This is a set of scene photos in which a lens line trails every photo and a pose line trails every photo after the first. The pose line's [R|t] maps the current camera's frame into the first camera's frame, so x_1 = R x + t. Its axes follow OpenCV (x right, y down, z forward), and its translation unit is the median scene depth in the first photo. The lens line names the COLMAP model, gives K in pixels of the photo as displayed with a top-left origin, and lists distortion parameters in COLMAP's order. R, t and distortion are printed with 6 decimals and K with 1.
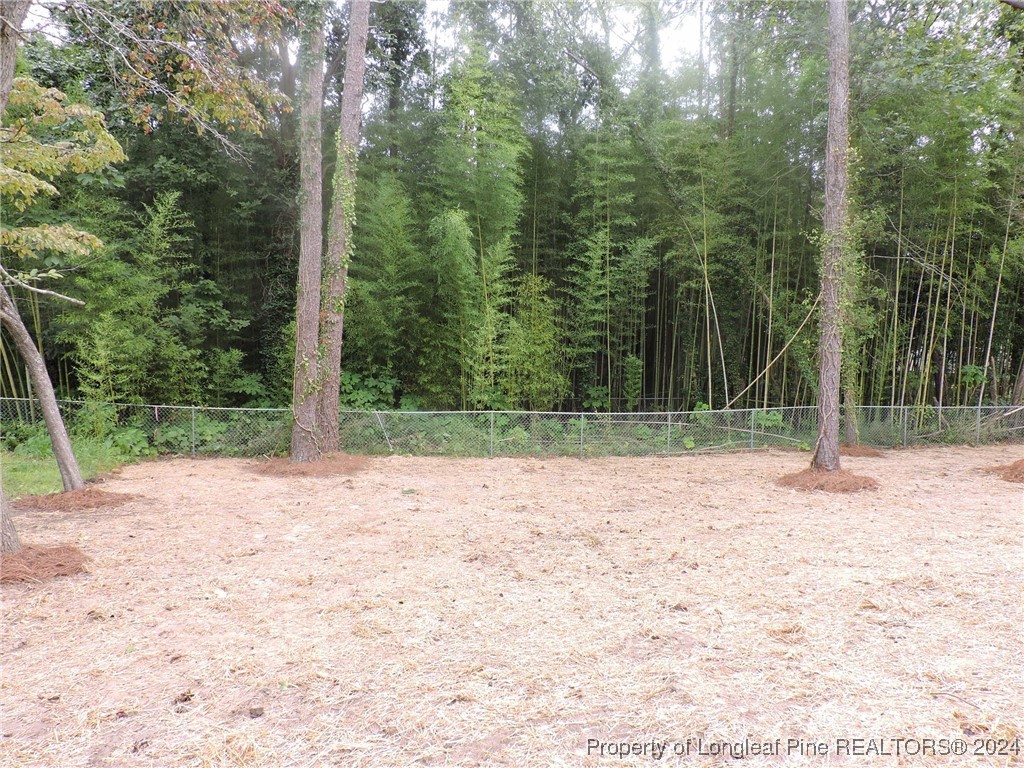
lens RADIAL K [[717.8, 0, 512.1], [0, 717.8, 383.2], [0, 0, 1]] dist [-0.000221, -0.000014]
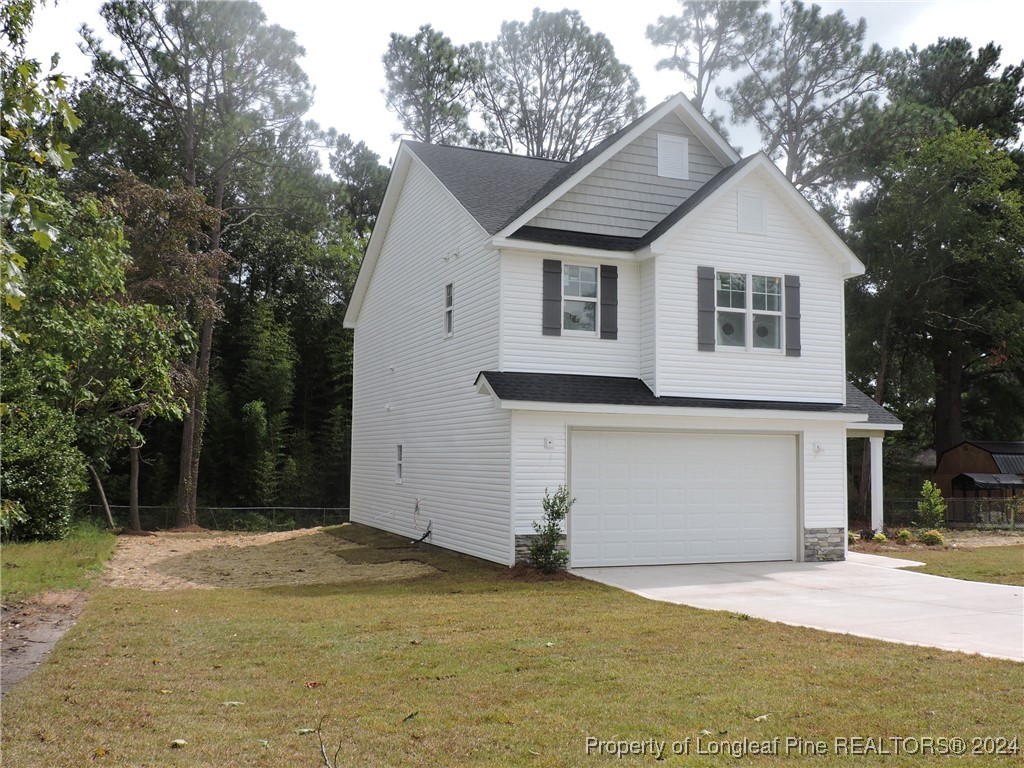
lens RADIAL K [[973.7, 0, 512.6], [0, 973.7, 384.3], [0, 0, 1]] dist [-0.014453, 0.000000]
pose [[0.974279, 0.002188, 0.225334, 0.001021], [0.035058, 0.986306, -0.161158, 0.143366], [-0.222601, 0.164913, 0.960860, -1.466443]]
